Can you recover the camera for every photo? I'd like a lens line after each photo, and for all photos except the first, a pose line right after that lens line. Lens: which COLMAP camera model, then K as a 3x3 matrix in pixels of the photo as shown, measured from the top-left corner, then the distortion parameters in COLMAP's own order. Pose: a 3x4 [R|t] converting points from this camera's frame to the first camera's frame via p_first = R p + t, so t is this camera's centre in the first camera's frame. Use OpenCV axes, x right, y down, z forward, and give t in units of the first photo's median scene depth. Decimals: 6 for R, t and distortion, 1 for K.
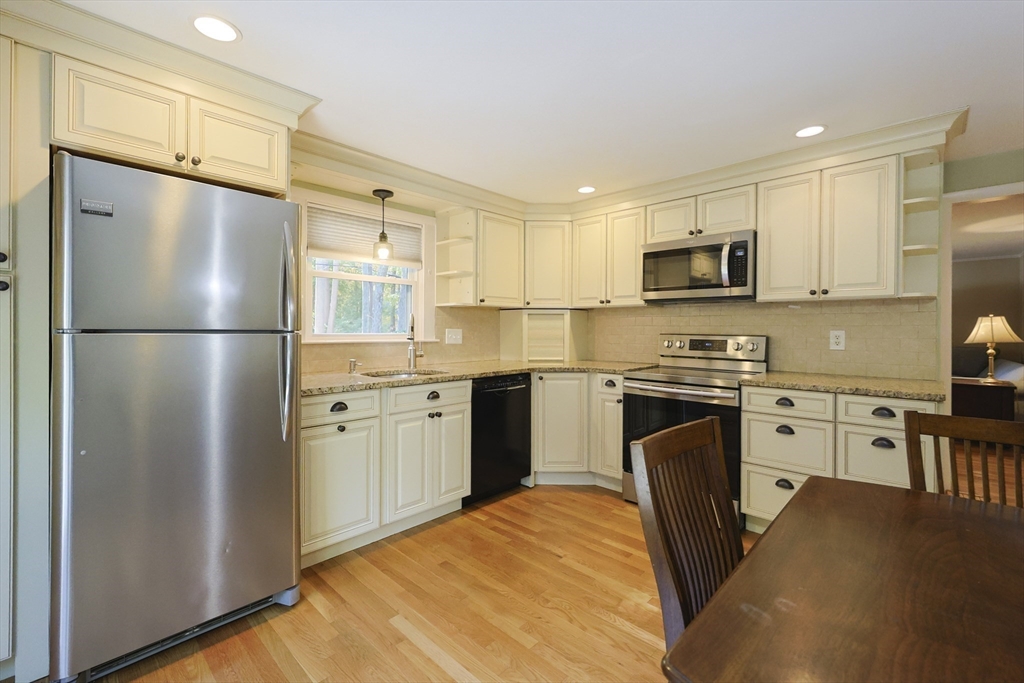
lens RADIAL K [[439.2, 0, 513.3], [0, 439.2, 334.8], [0, 0, 1]] dist [0.003082, 0.000458]
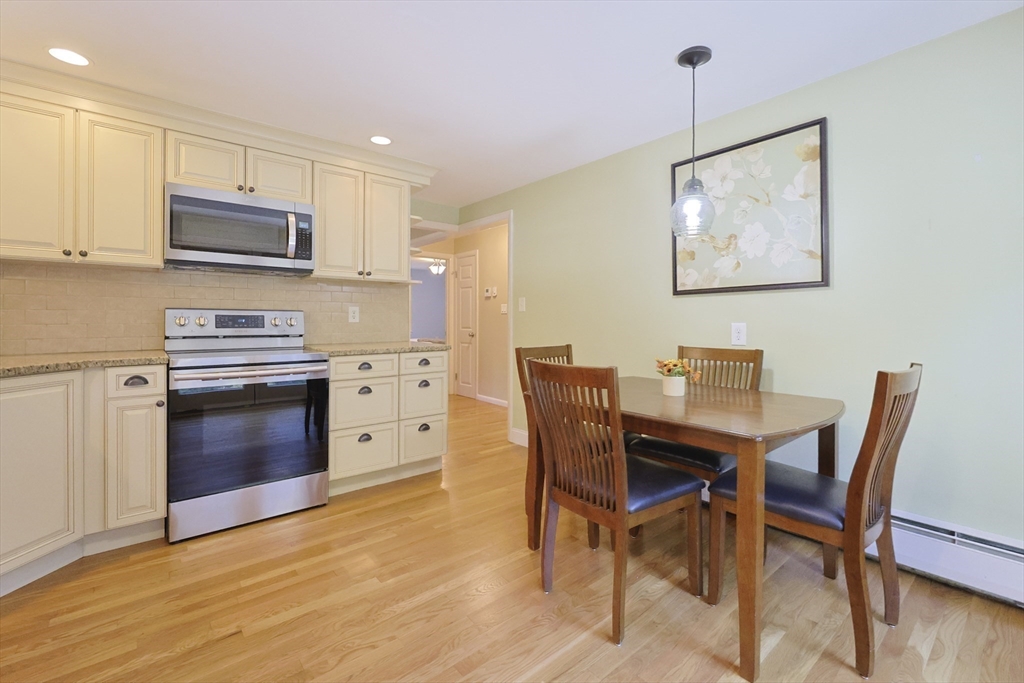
lens RADIAL K [[439.2, 0, 533.7], [0, 439.2, 309.5], [0, 0, 1]] dist [0.003082, 0.000458]
pose [[0.100732, -0.004426, 0.994904, -0.421777], [-0.007836, 0.999956, 0.005241, -0.005952], [-0.994883, -0.008324, 0.100693, 0.377954]]
